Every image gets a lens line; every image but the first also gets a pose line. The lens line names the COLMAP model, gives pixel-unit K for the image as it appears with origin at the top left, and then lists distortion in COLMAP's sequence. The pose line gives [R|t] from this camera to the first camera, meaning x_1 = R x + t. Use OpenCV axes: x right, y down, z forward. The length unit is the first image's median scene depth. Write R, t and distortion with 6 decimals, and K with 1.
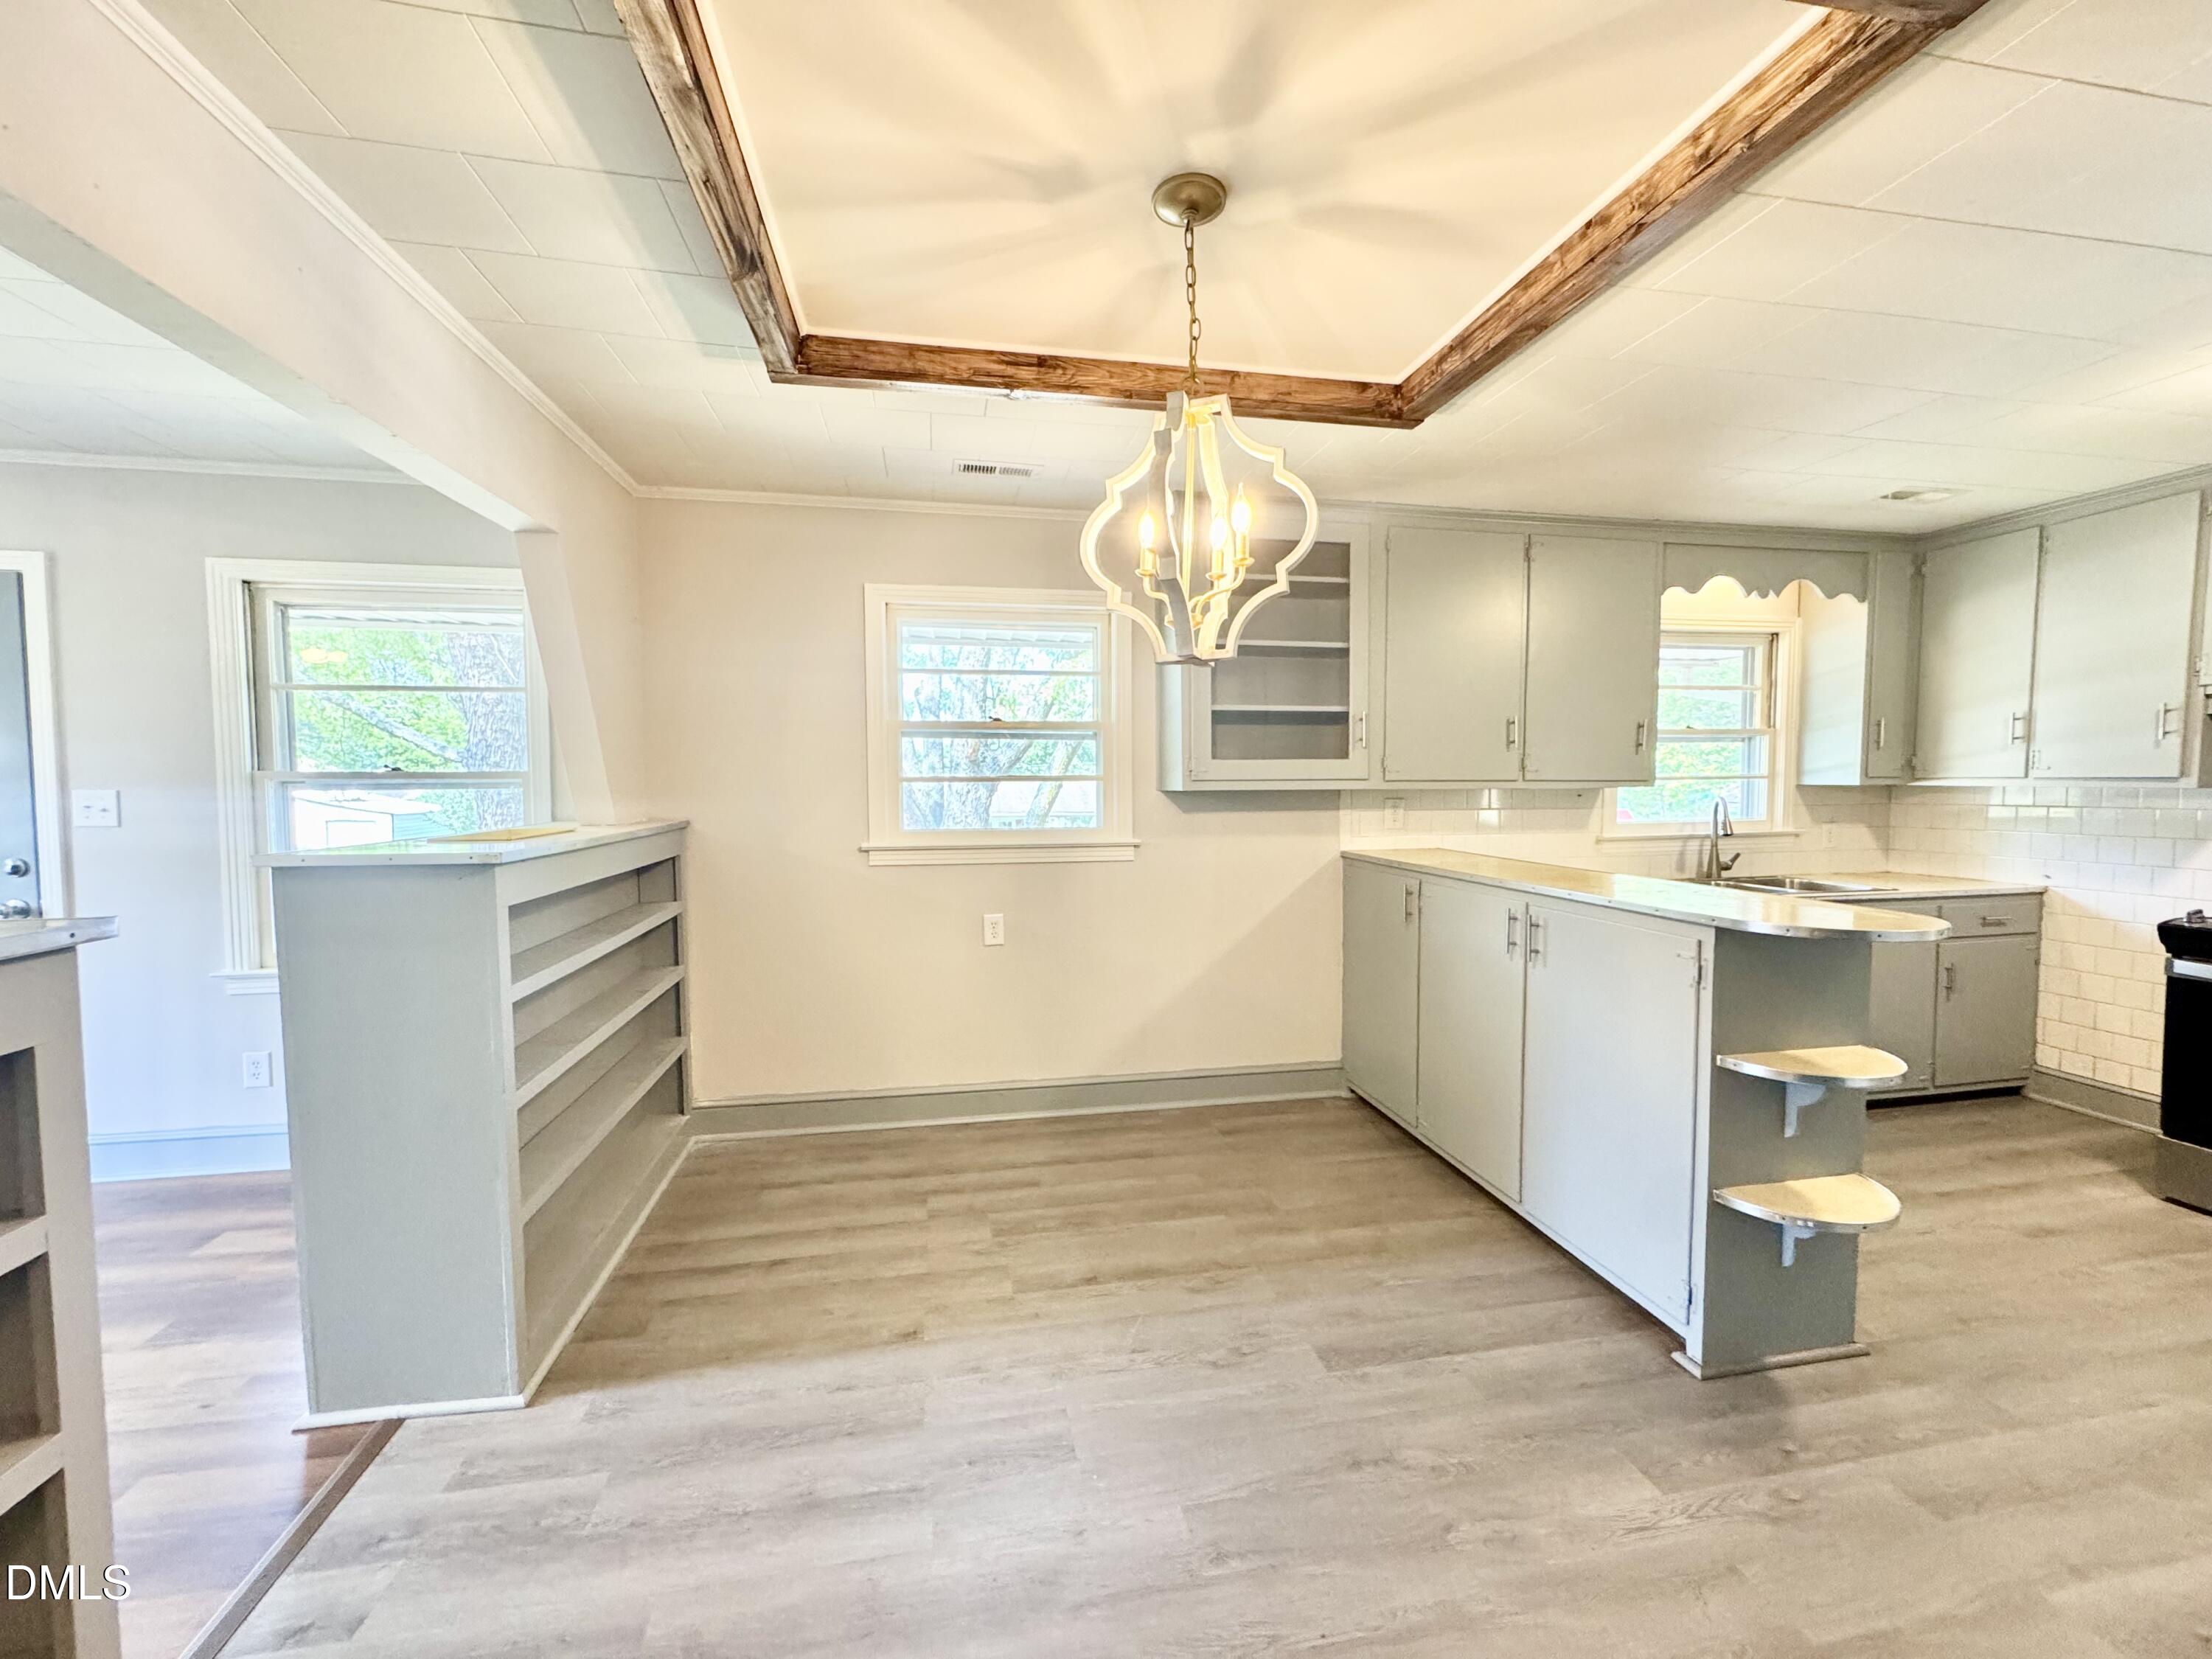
lens RADIAL K [[886.1, 0, 1101.6], [0, 886.1, 826.5], [0, 0, 1]] dist [-0.003207, 0.000389]
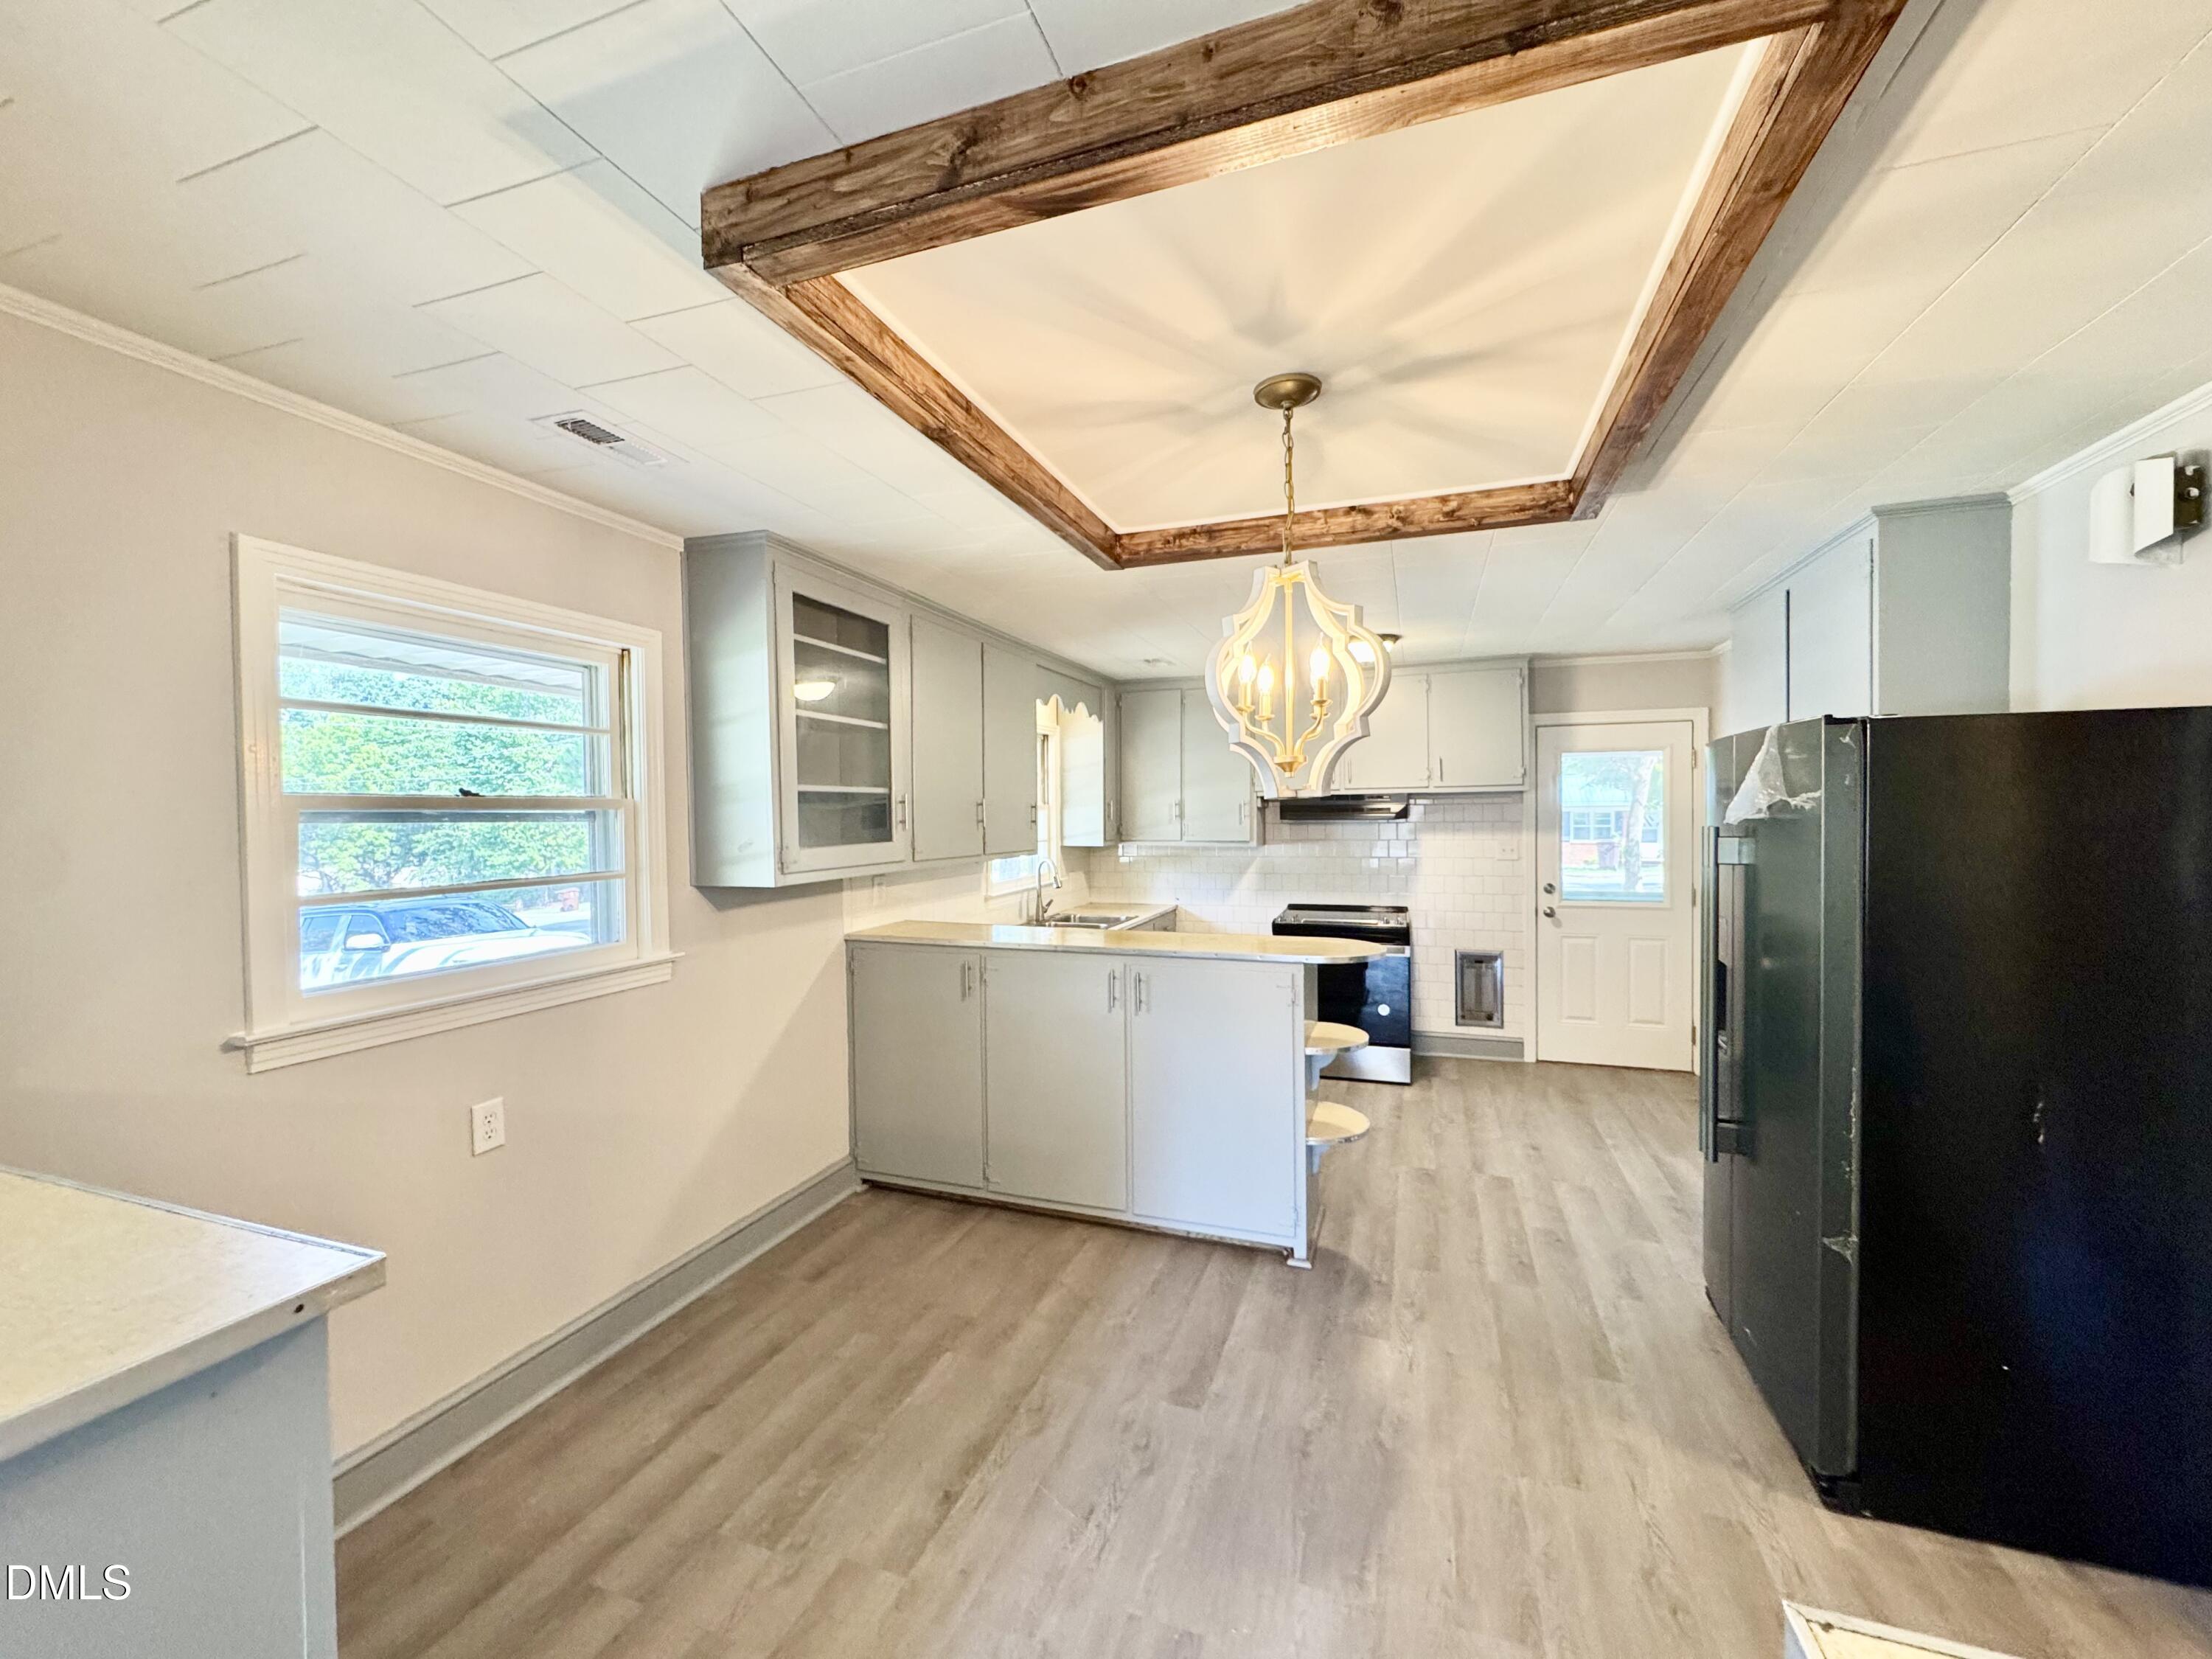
lens RADIAL K [[886.1, 0, 1102.4], [0, 886.1, 827.0], [0, 0, 1]] dist [-0.003207, 0.000389]
pose [[0.503353, -0.014629, 0.863957, -0.555118], [0.050393, 0.998652, -0.012450, -0.083490], [-0.862610, 0.049804, 0.503411, 0.367562]]
